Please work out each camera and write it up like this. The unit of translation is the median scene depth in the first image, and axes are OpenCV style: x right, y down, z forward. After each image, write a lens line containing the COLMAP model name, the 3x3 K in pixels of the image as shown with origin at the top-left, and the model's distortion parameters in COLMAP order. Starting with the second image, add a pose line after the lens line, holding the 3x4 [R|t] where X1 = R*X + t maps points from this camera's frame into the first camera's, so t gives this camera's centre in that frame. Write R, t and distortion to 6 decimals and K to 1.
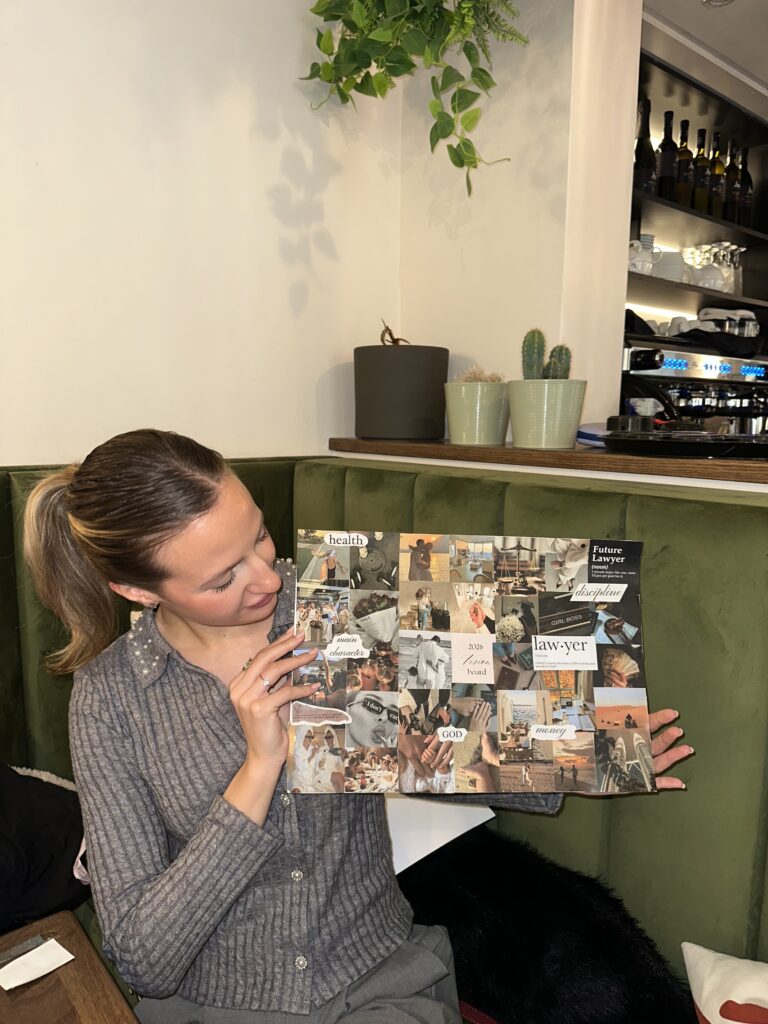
lens RADIAL K [[747.5, 0, 384.0], [0, 747.5, 512.0], [0, 0, 1]] dist [0.013926, -0.001228]
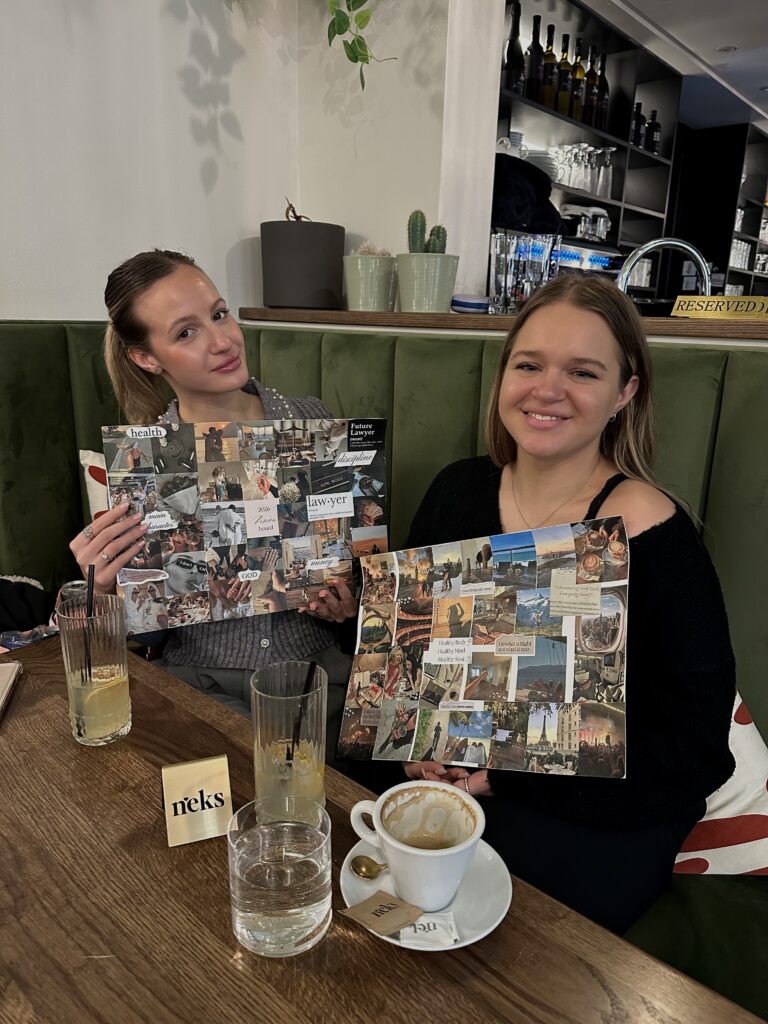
lens RADIAL K [[747.5, 0, 384.0], [0, 747.5, 512.0], [0, 0, 1]] dist [0.013926, -0.001228]
pose [[0.987919, -0.022806, 0.153282, -0.039402], [0.003181, 0.991888, 0.127074, 0.067732], [-0.154937, -0.125052, 0.979978, -0.191516]]
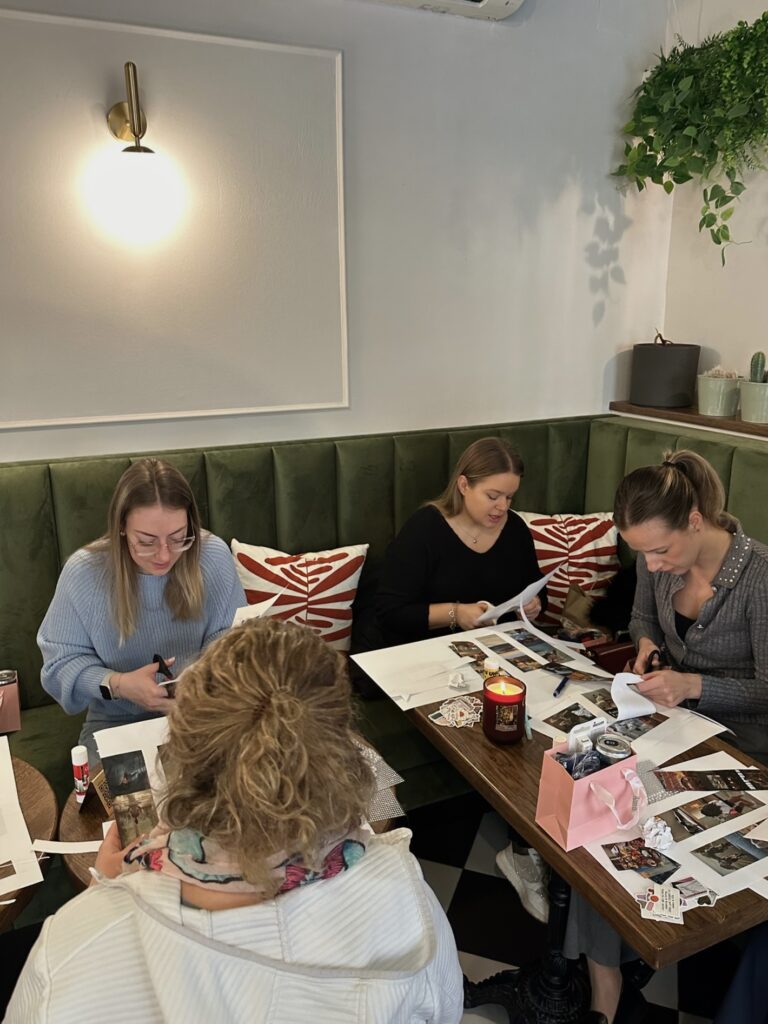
lens RADIAL K [[803.5, 0, 384.0], [0, 803.5, 512.0], [0, 0, 1]] dist [0.004973, 0.000036]
pose [[0.969725, 0.052208, -0.238555, -0.126737], [-0.023880, 0.992471, 0.120130, -0.068091], [0.243031, -0.110796, 0.963670, -0.751620]]
